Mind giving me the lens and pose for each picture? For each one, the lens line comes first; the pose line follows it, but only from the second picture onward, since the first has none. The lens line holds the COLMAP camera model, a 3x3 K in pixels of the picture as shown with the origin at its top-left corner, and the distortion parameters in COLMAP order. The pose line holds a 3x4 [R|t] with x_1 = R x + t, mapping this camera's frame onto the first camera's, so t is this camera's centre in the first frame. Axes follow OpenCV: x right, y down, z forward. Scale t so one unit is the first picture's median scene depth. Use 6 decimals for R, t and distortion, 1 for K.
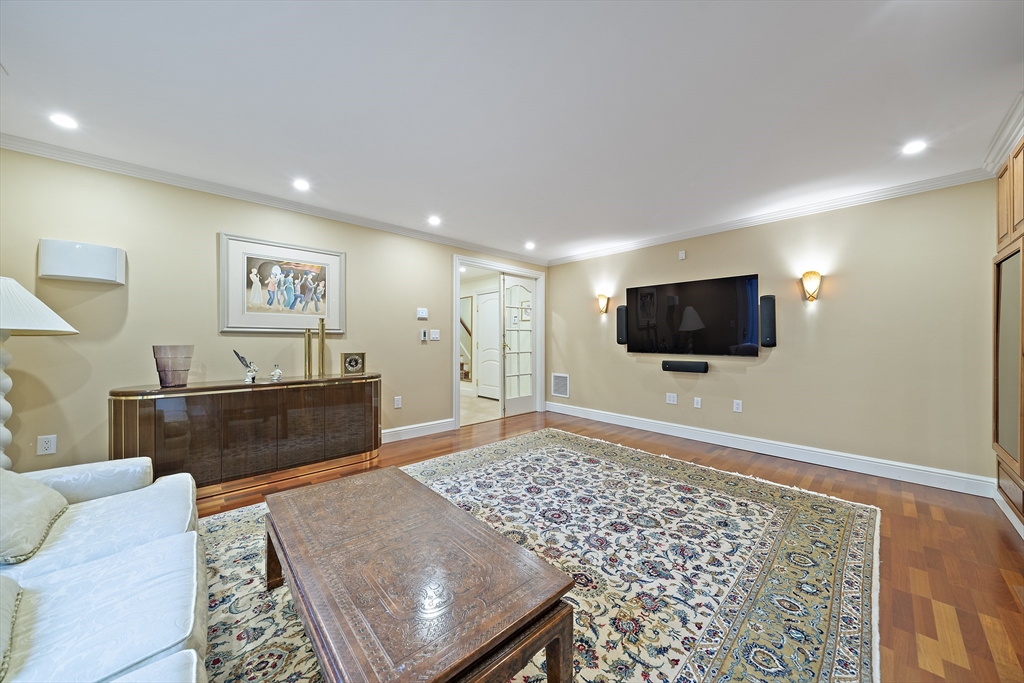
lens RADIAL K [[350.1, 0, 513.7], [0, 350.1, 339.0], [0, 0, 1]] dist [-0.000181, 0.000019]
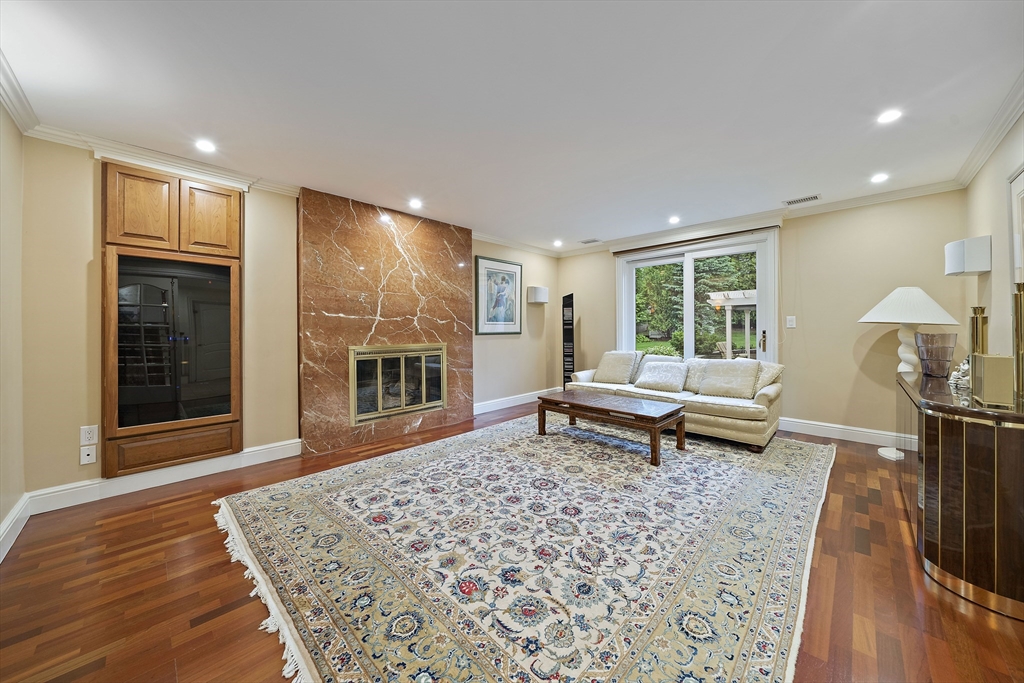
lens RADIAL K [[350.1, 0, 513.7], [0, 350.1, 339.0], [0, 0, 1]] dist [-0.000181, 0.000019]
pose [[-0.999081, 0.001245, -0.042836, 0.235594], [0.000254, 0.999732, 0.023136, 0.009580], [0.042853, 0.023104, -0.998814, 1.870190]]
